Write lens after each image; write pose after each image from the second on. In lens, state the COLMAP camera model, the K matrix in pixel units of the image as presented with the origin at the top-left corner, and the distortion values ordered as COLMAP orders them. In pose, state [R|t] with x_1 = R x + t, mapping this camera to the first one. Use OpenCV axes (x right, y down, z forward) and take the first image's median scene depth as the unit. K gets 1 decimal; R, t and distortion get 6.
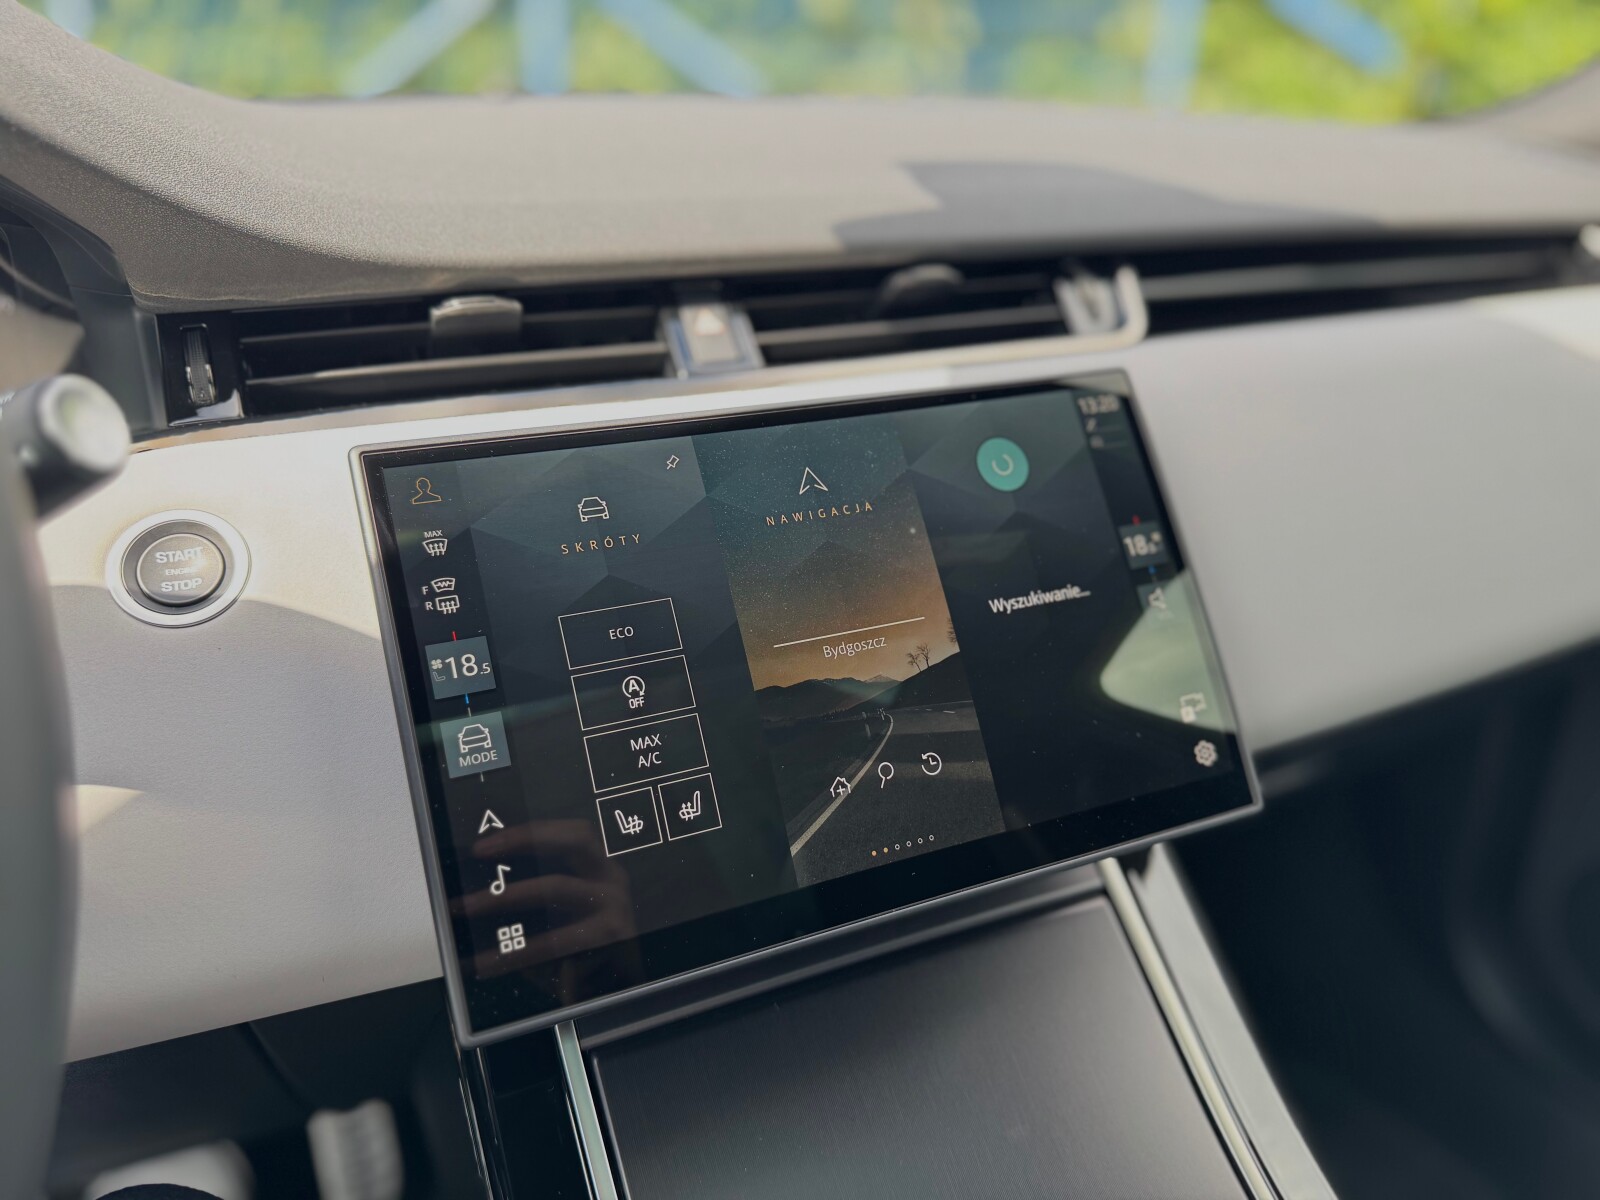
lens RADIAL K [[1151.2, 0, 801.9], [0, 1151.2, 609.4], [0, 0, 1]] dist [0.052132, -0.083168]
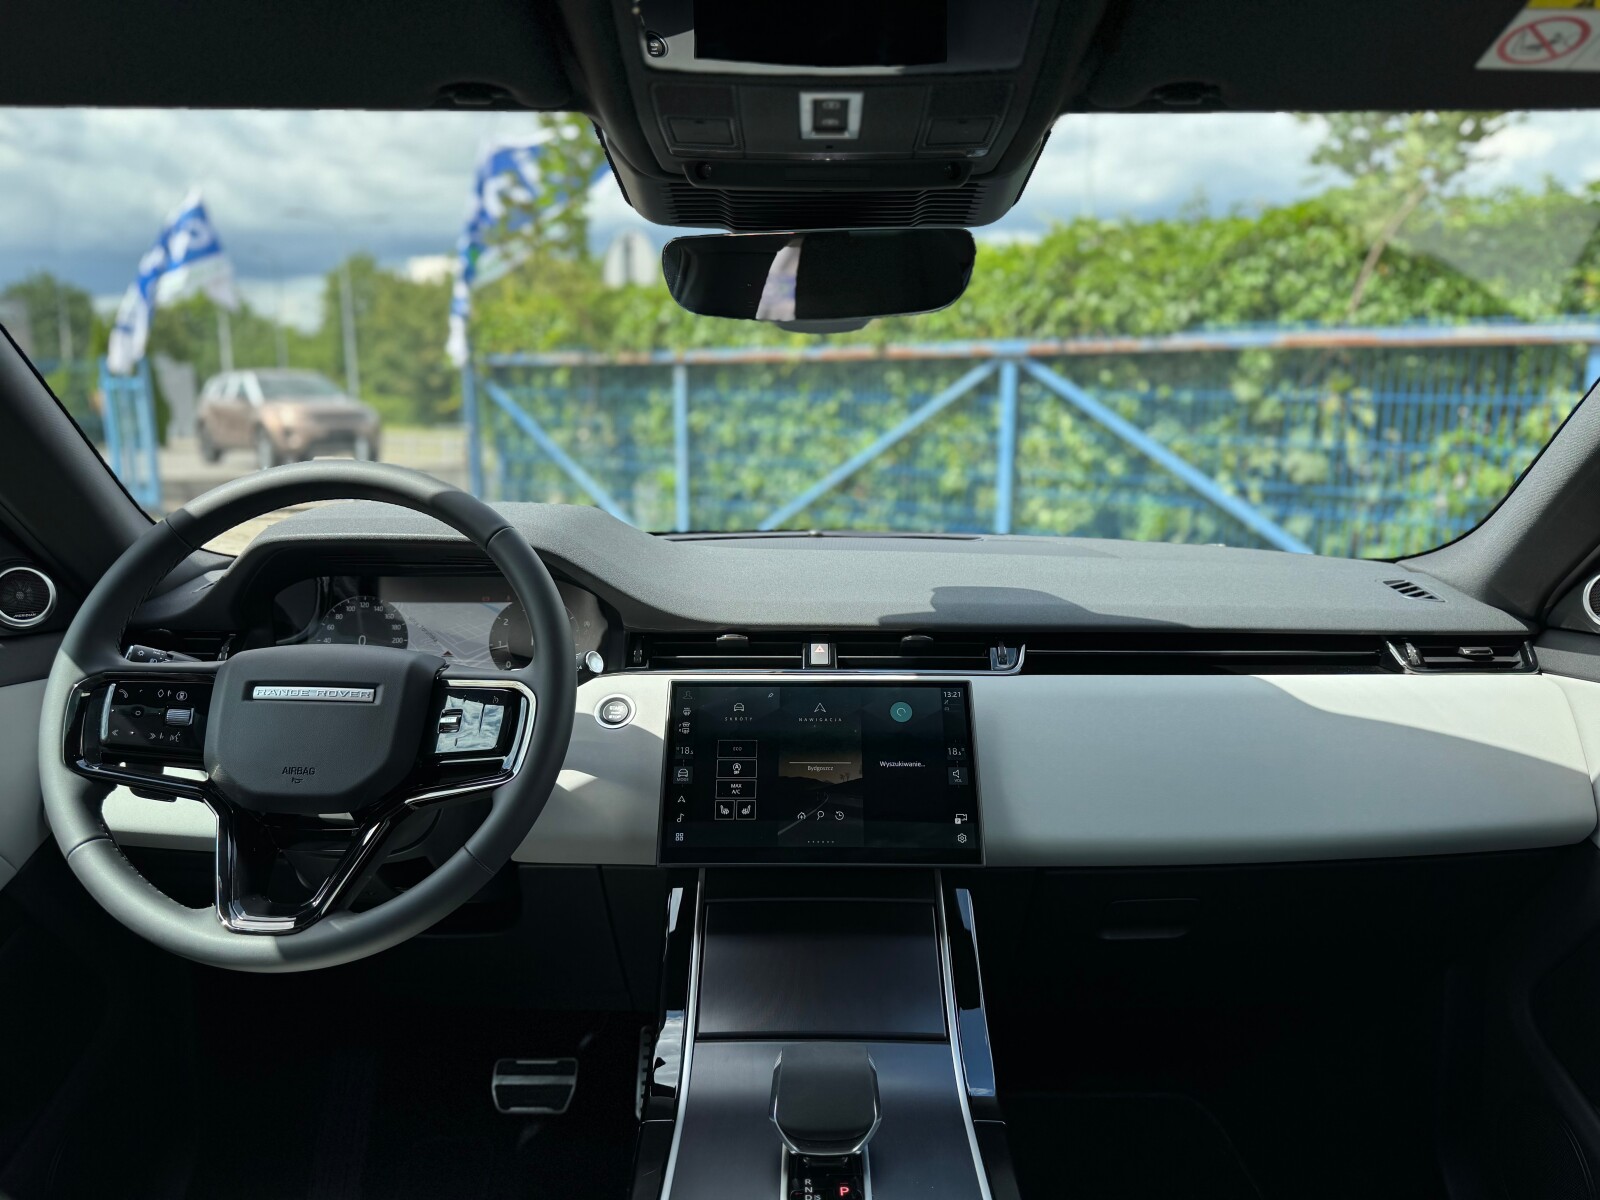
lens RADIAL K [[1151.2, 0, 807.1], [0, 1151.2, 588.2], [0, 0, 1]] dist [0.052132, -0.083168]
pose [[0.911695, 0.055740, -0.407069, 1.038995], [-0.169231, 0.953754, -0.248422, 0.290362], [0.374397, 0.295374, 0.878966, -1.442601]]
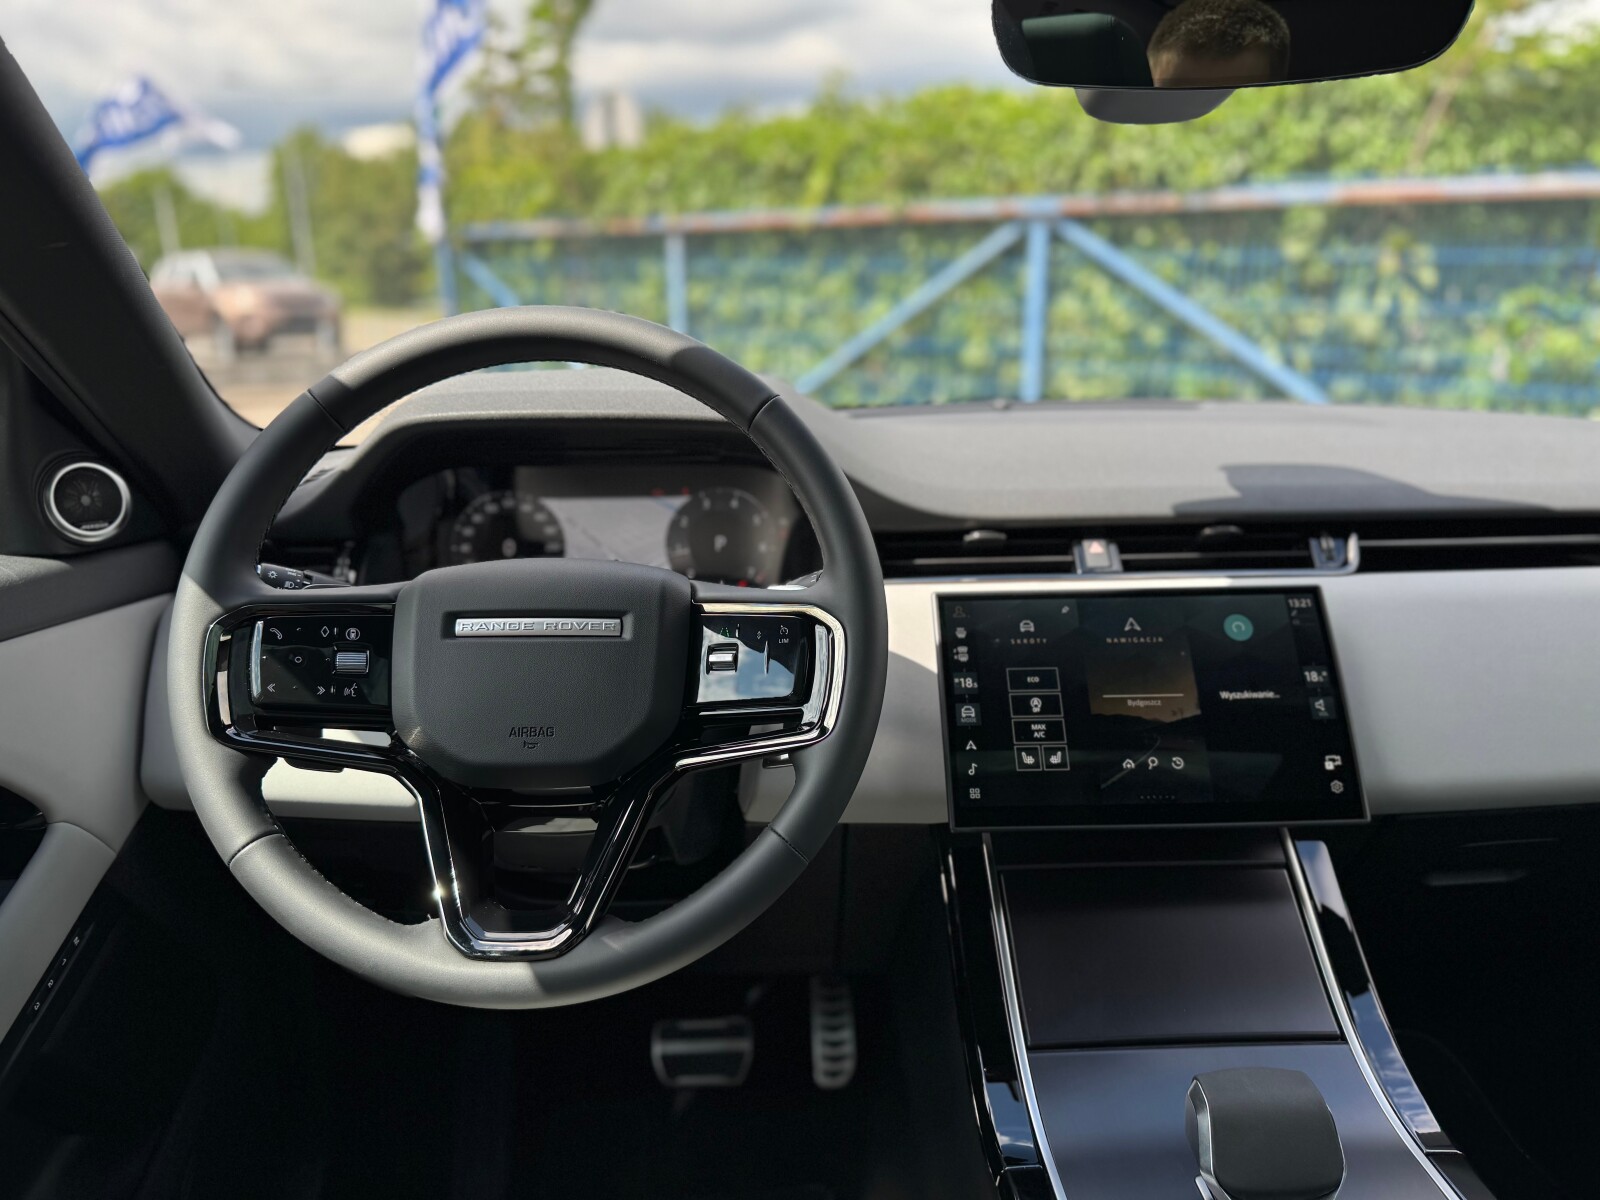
lens RADIAL K [[1151.2, 0, 796.6], [0, 1151.2, 590.9], [0, 0, 1]] dist [0.052132, -0.083168]
pose [[0.922669, 0.077086, -0.377809, 0.232380], [-0.144229, 0.977684, -0.152747, 0.236783], [0.357603, 0.195425, 0.913197, -1.153357]]
